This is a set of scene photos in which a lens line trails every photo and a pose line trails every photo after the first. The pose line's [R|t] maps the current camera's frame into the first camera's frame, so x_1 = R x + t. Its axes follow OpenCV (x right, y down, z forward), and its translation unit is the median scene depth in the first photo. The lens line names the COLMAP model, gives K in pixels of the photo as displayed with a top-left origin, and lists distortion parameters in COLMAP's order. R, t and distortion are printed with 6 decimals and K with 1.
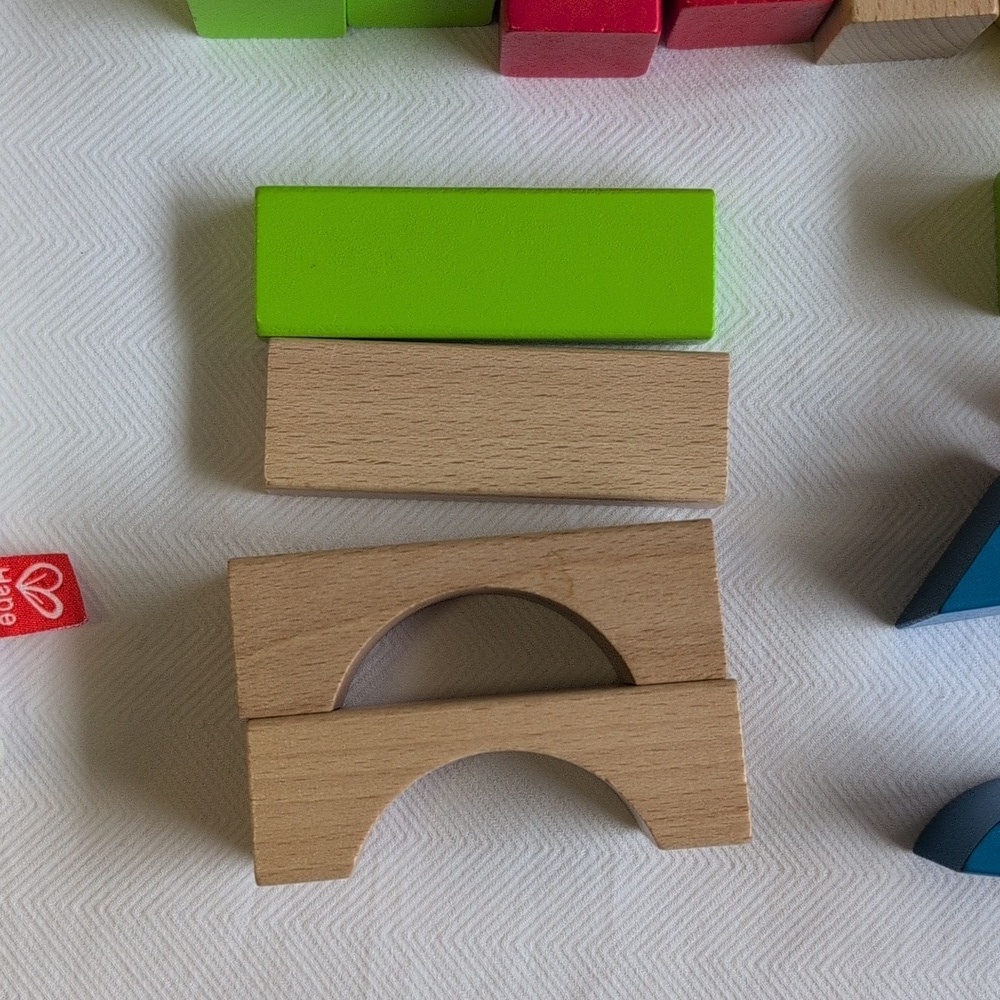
lens RADIAL K [[1746.5, 0, 522.2], [0, 1746.5, 500.2], [0, 0, 1]] dist [0.042022, 0.000000]
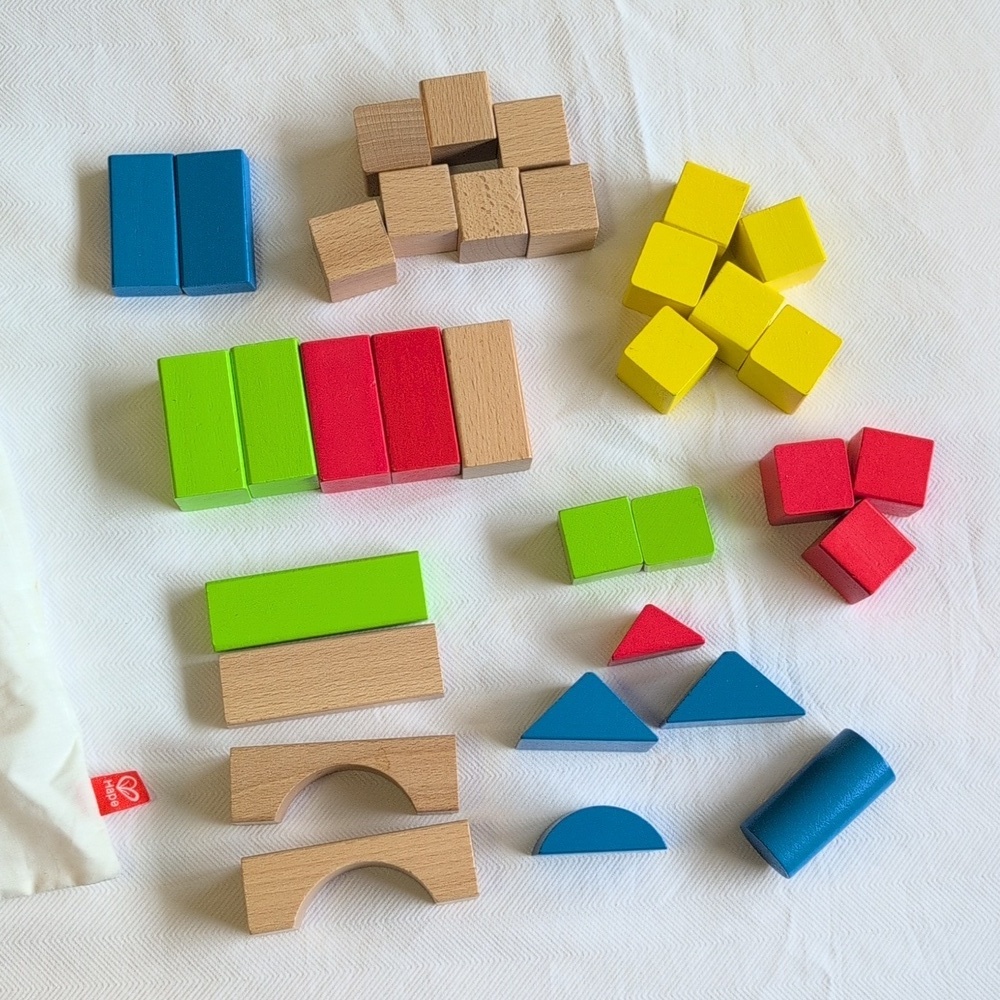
lens RADIAL K [[1746.5, 0, 525.7], [0, 1746.5, 484.2], [0, 0, 1]] dist [0.042022, 0.000000]
pose [[0.987949, -0.145777, 0.052010, 0.137247], [0.152360, 0.975121, -0.161012, 0.106787], [-0.027245, 0.166996, 0.985581, -1.107922]]
